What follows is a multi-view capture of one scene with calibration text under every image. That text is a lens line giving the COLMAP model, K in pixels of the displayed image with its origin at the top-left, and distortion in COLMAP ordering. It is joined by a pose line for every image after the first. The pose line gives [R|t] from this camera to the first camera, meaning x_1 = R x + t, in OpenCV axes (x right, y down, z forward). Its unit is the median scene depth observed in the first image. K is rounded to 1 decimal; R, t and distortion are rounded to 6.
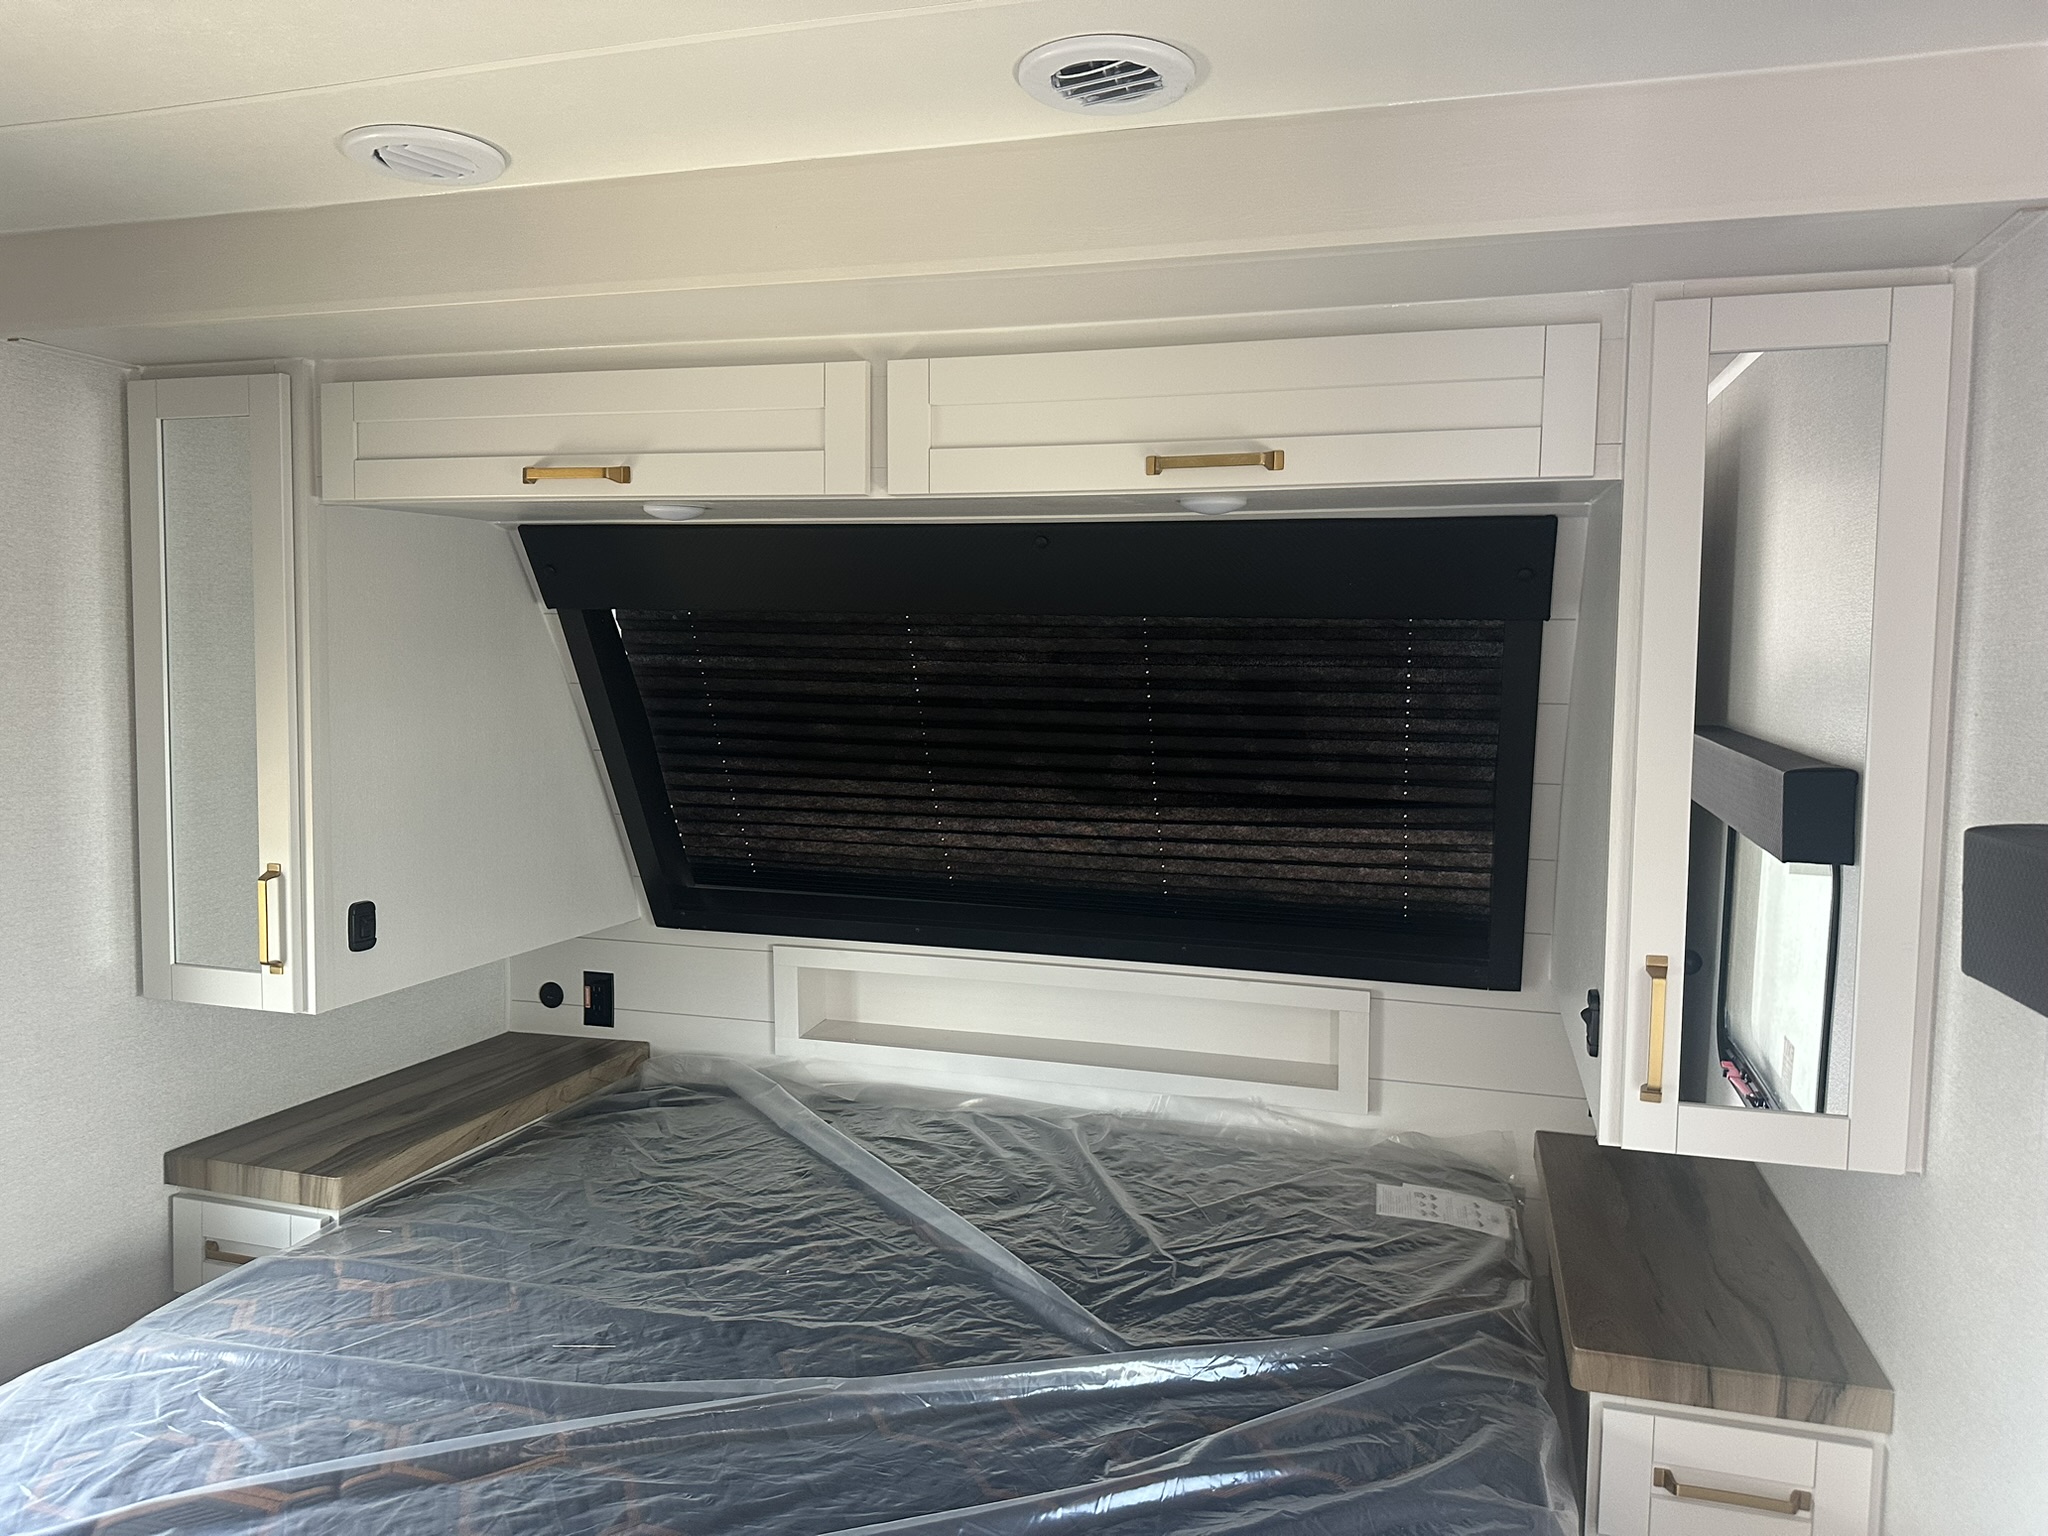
lens RADIAL K [[1456.9, 0, 1030.3], [0, 1456.9, 775.6], [0, 0, 1]] dist [0.074087, -0.106000]
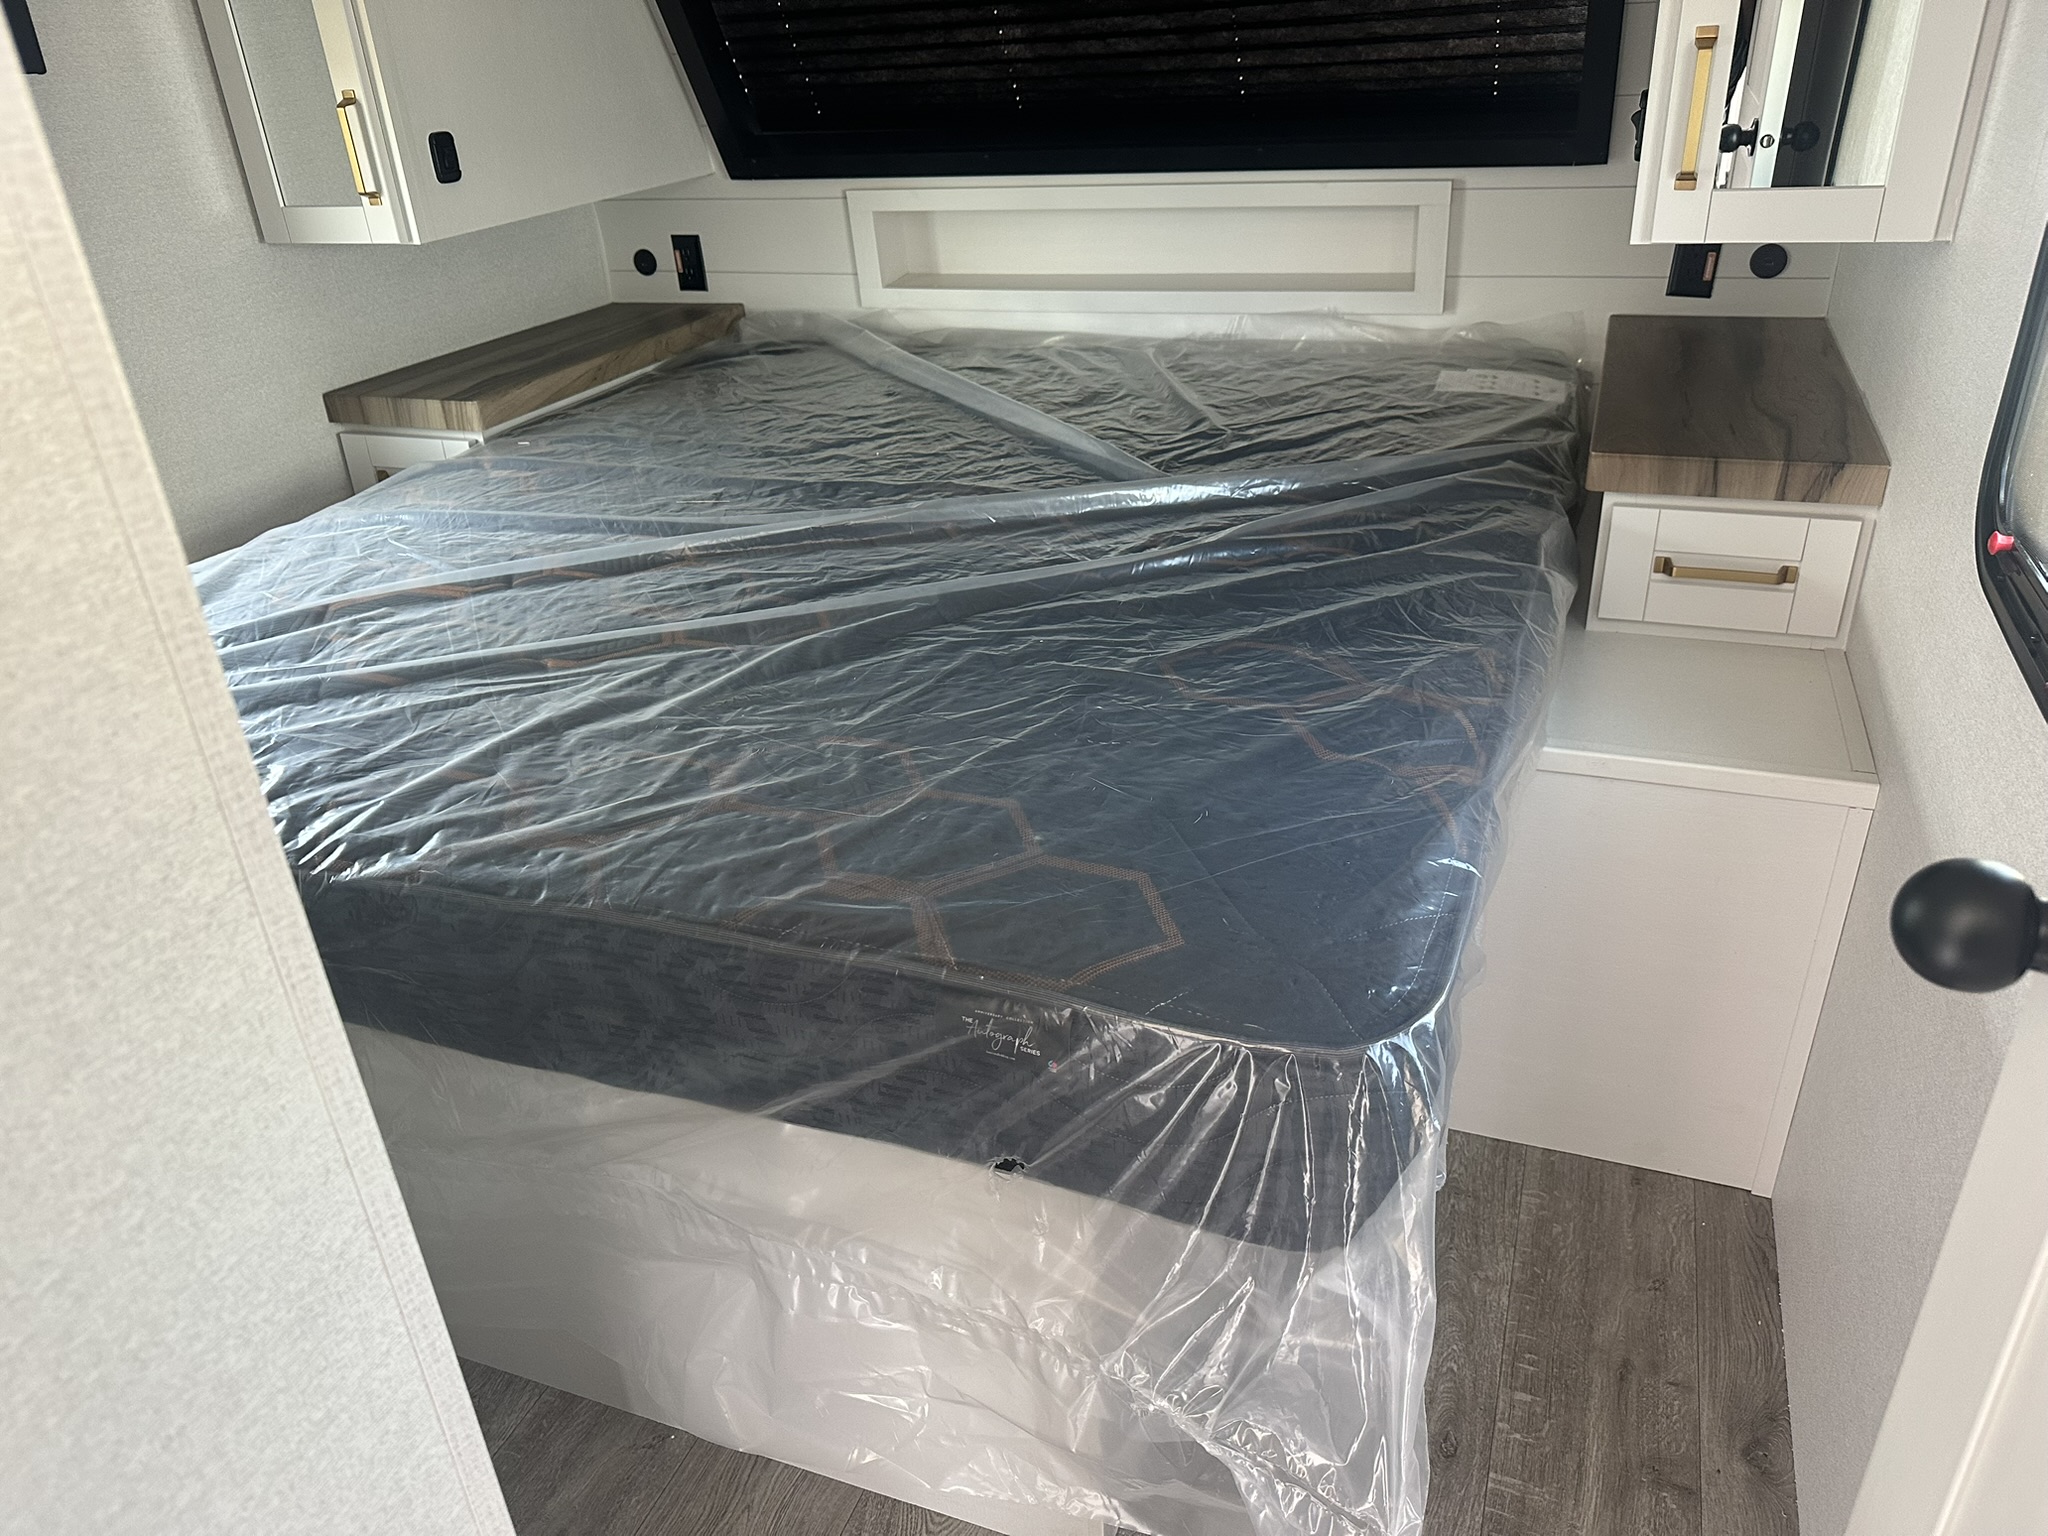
lens RADIAL K [[1457.7, 0, 1011.0], [0, 1457.7, 770.6], [0, 0, 1]] dist [0.069115, -0.115270]
pose [[0.993942, -0.024730, -0.107083, 0.042124], [0.066742, 0.909931, 0.409355, 0.096631], [0.087315, -0.414023, 0.906069, -0.080165]]
